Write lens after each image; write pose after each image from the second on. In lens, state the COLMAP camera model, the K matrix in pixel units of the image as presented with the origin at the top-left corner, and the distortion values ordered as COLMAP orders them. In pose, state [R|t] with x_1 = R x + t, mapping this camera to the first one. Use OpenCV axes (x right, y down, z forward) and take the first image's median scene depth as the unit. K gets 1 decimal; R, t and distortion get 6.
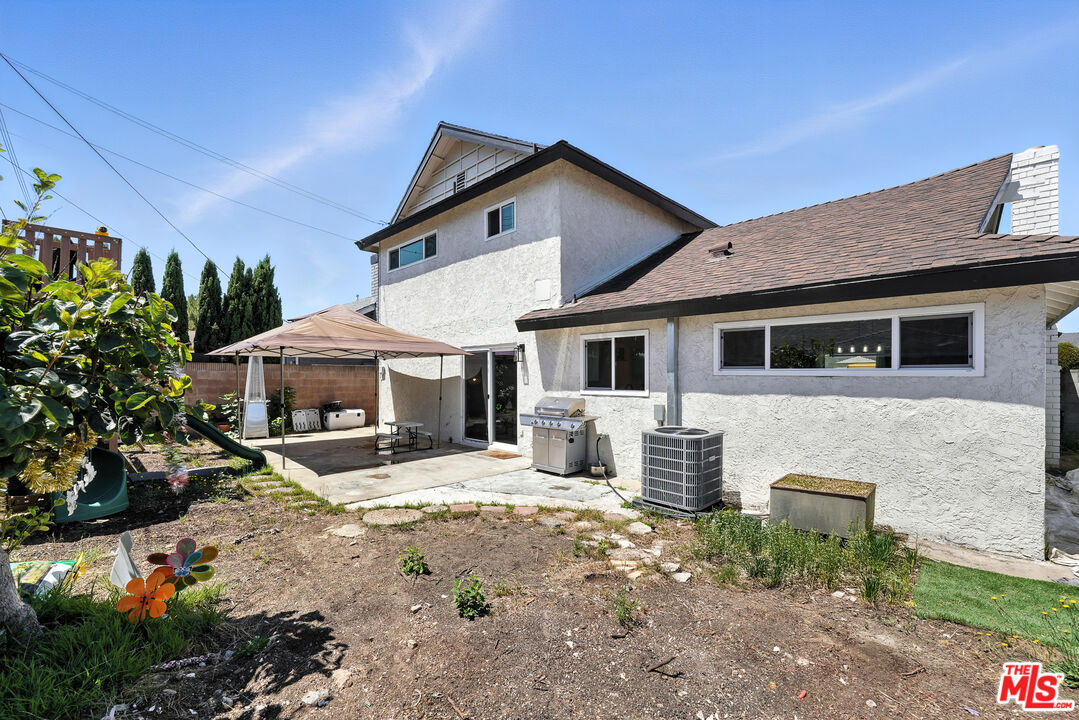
lens RADIAL K [[448.4, 0, 535.4], [0, 448.4, 367.2], [0, 0, 1]] dist [-0.008463, -0.001653]
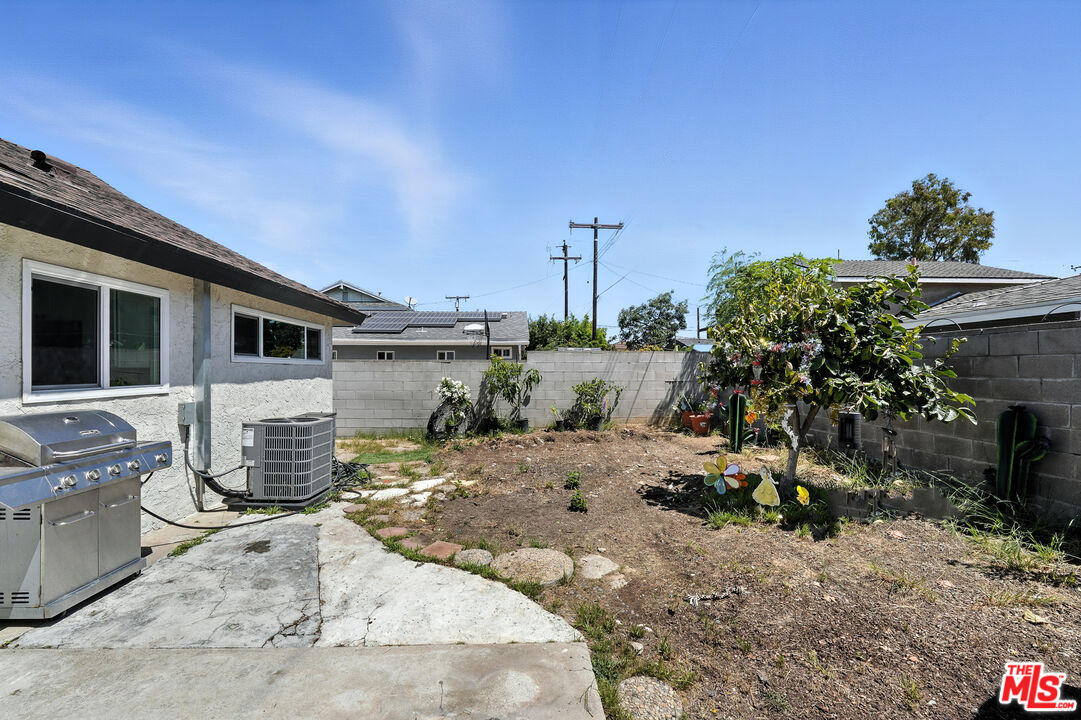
lens RADIAL K [[449.3, 0, 538.4], [0, 449.3, 366.2], [0, 0, 1]] dist [-0.008463, -0.001653]
pose [[-0.734179, 0.007820, 0.678911, -0.569267], [-0.002967, 0.999887, -0.014726, 0.032719], [-0.678949, -0.012826, -0.734073, 1.078789]]
